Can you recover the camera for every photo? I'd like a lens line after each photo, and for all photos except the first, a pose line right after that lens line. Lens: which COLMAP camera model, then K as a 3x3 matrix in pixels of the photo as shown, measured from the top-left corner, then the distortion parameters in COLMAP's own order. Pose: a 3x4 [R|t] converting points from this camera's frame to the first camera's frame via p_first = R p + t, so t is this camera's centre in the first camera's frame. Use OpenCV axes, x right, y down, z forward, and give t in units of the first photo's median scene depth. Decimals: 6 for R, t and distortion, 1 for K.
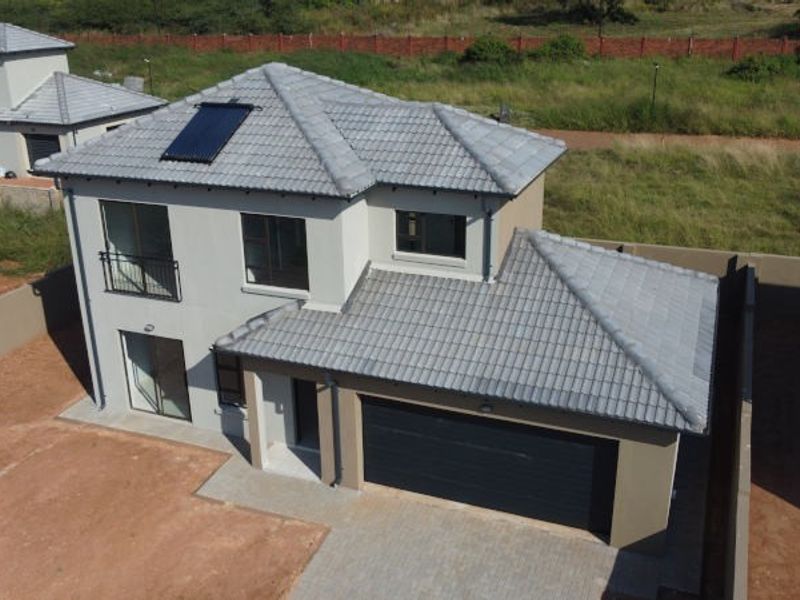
lens RADIAL K [[831.0, 0, 399.8], [0, 831.0, 300.3], [0, 0, 1]] dist [-0.006592, -0.004732]
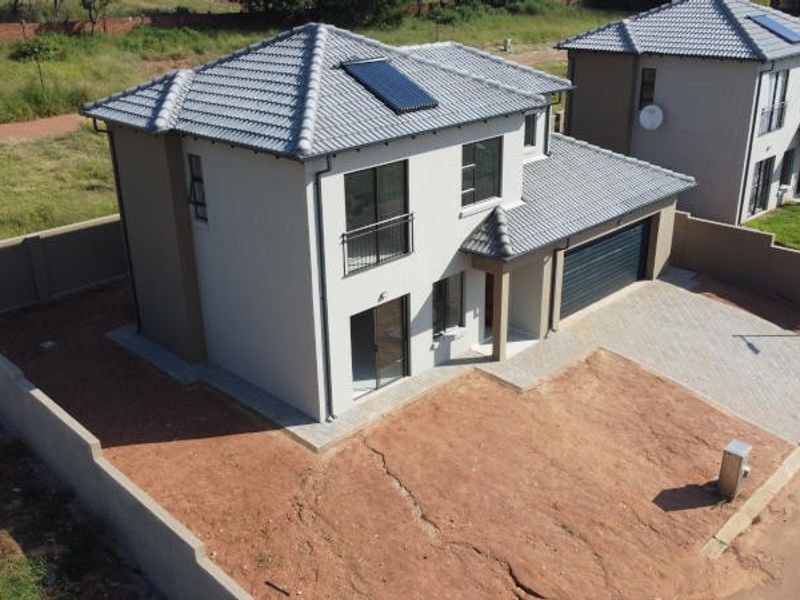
lens RADIAL K [[801.7, 0, 391.9], [0, 801.7, 300.1], [0, 0, 1]] dist [0.000840, 0.002764]
pose [[0.400356, -0.345110, 0.848890, -1.147610], [0.344222, 0.915168, 0.209711, -0.163283], [-0.849250, 0.208248, 0.485188, 0.559779]]
